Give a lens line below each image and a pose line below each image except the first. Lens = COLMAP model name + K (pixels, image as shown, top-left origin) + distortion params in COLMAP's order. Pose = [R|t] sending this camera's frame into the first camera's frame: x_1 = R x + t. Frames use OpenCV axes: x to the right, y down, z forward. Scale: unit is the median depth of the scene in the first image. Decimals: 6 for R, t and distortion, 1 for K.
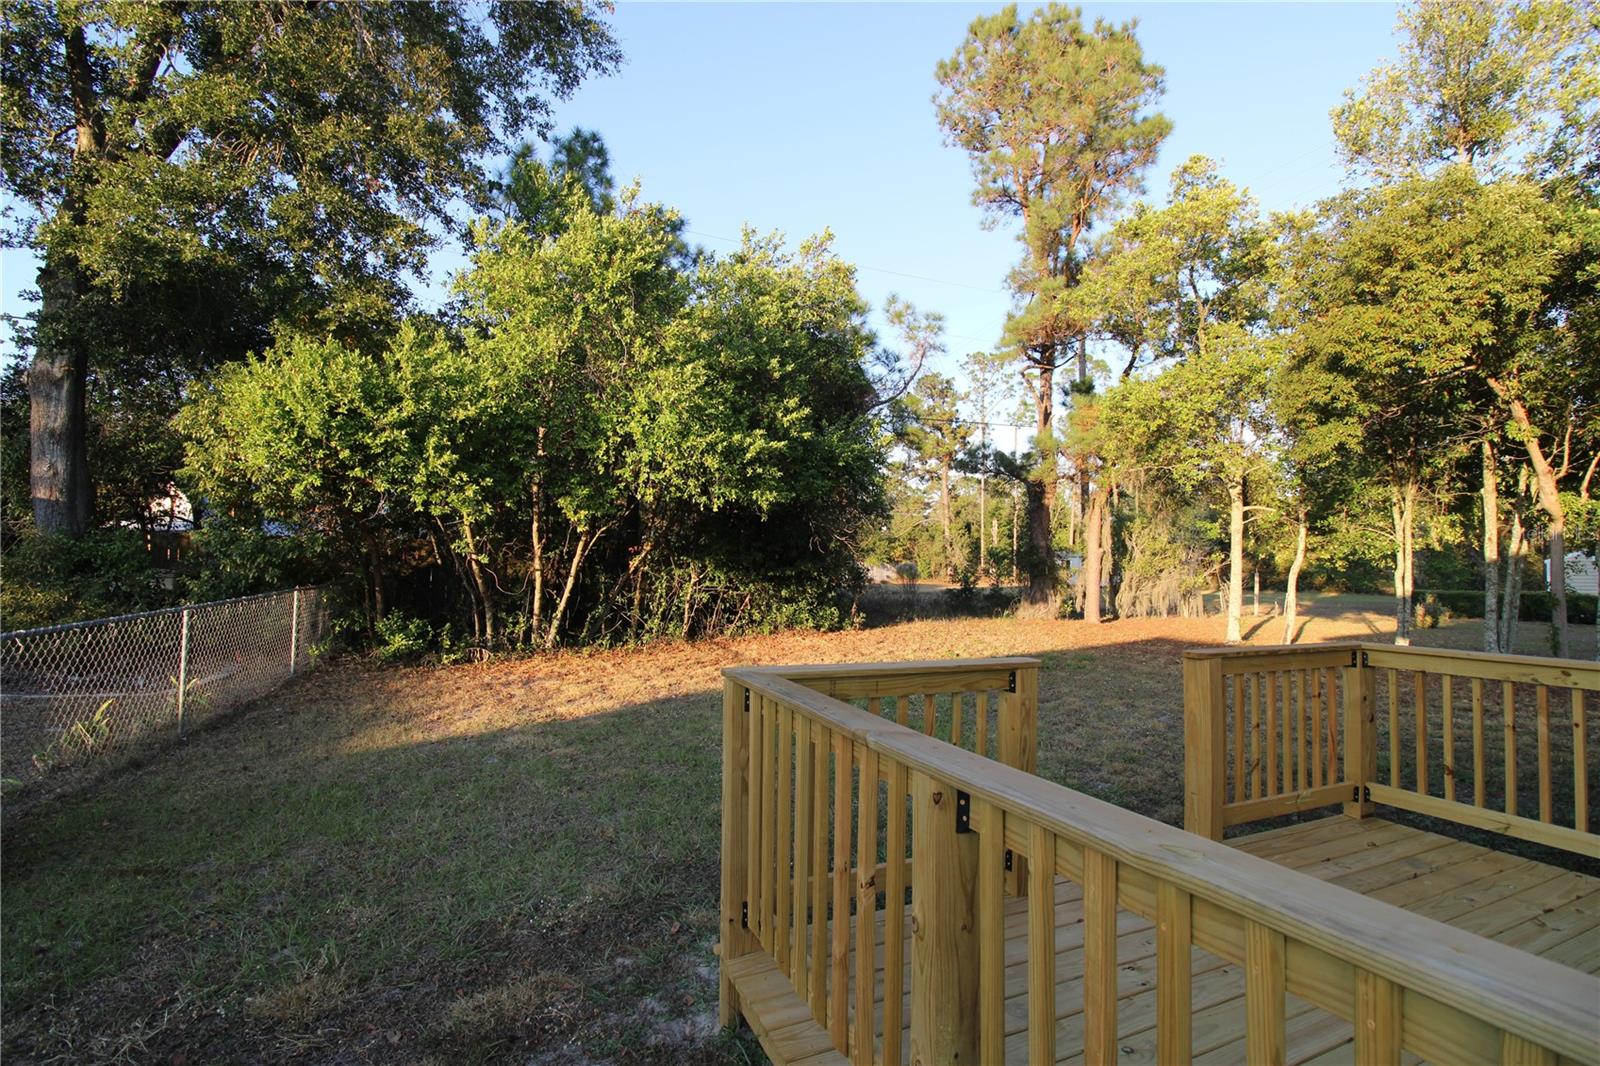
lens RADIAL K [[739.5, 0, 811.7], [0, 739.5, 530.6], [0, 0, 1]] dist [0.000207, -0.014275]
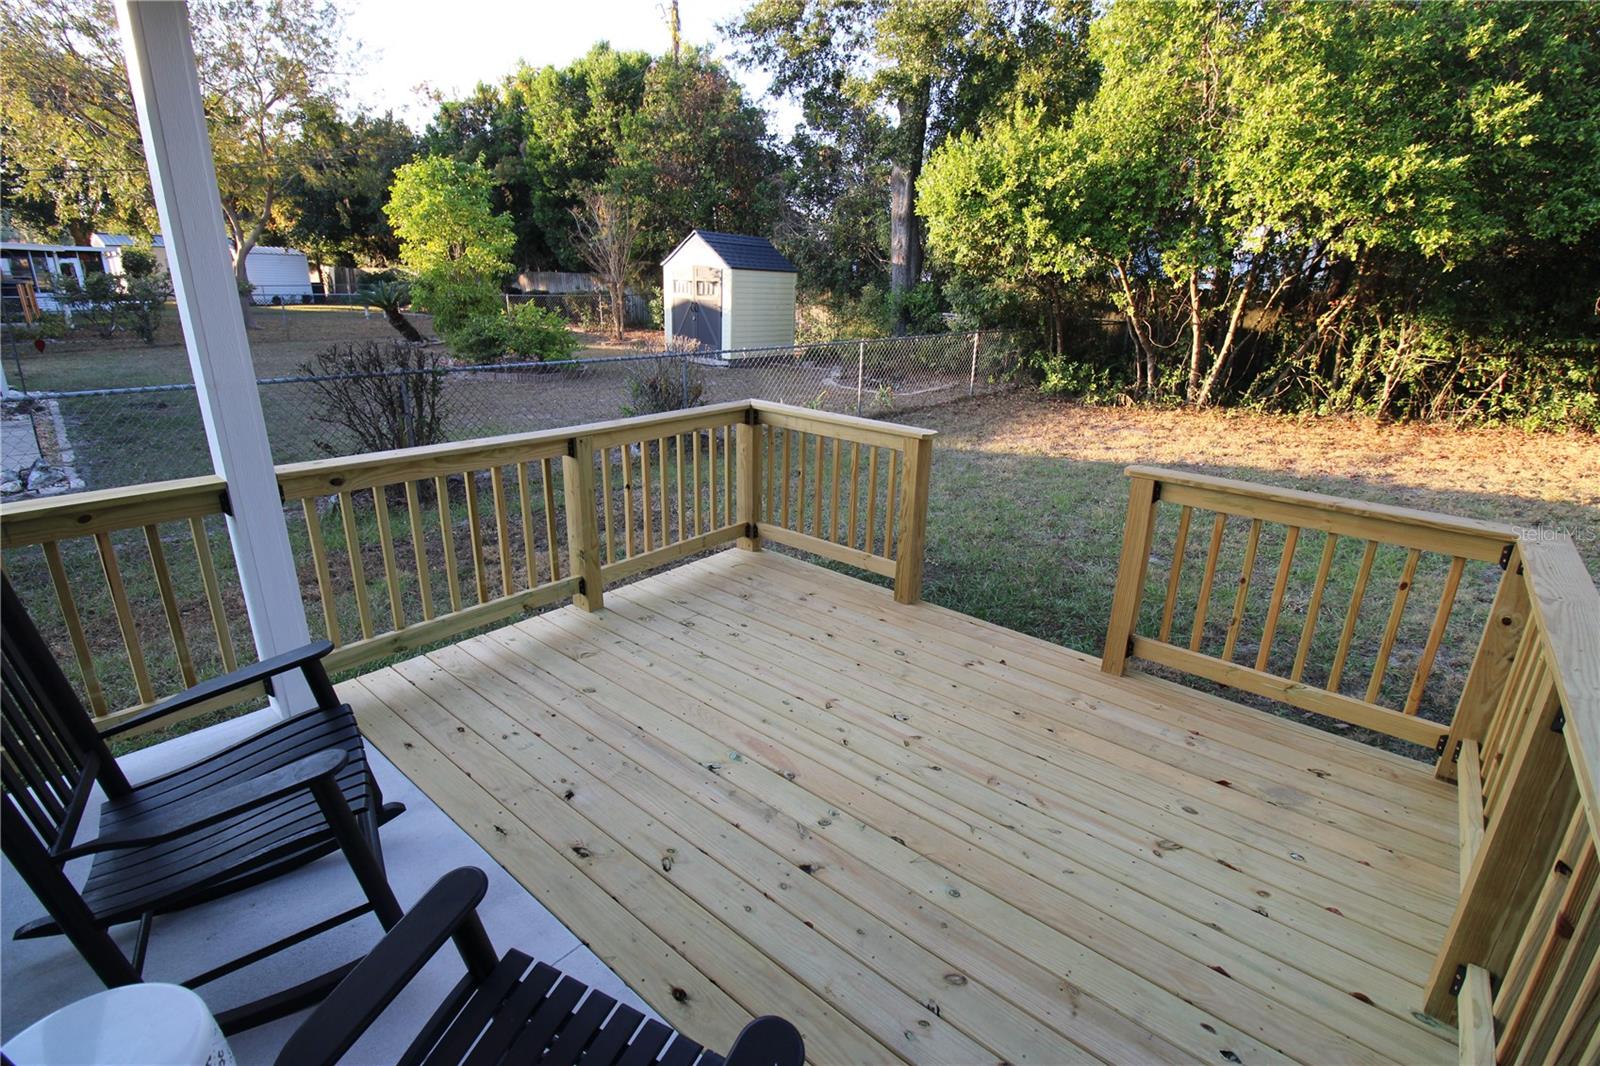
lens RADIAL K [[739.5, 0, 811.7], [0, 739.5, 530.6], [0, 0, 1]] dist [0.000207, -0.014275]
pose [[0.437412, 0.282980, -0.853577, 0.382835], [0.022744, 0.945413, 0.325081, -0.021747], [0.898974, -0.161608, 0.407098, 0.092071]]
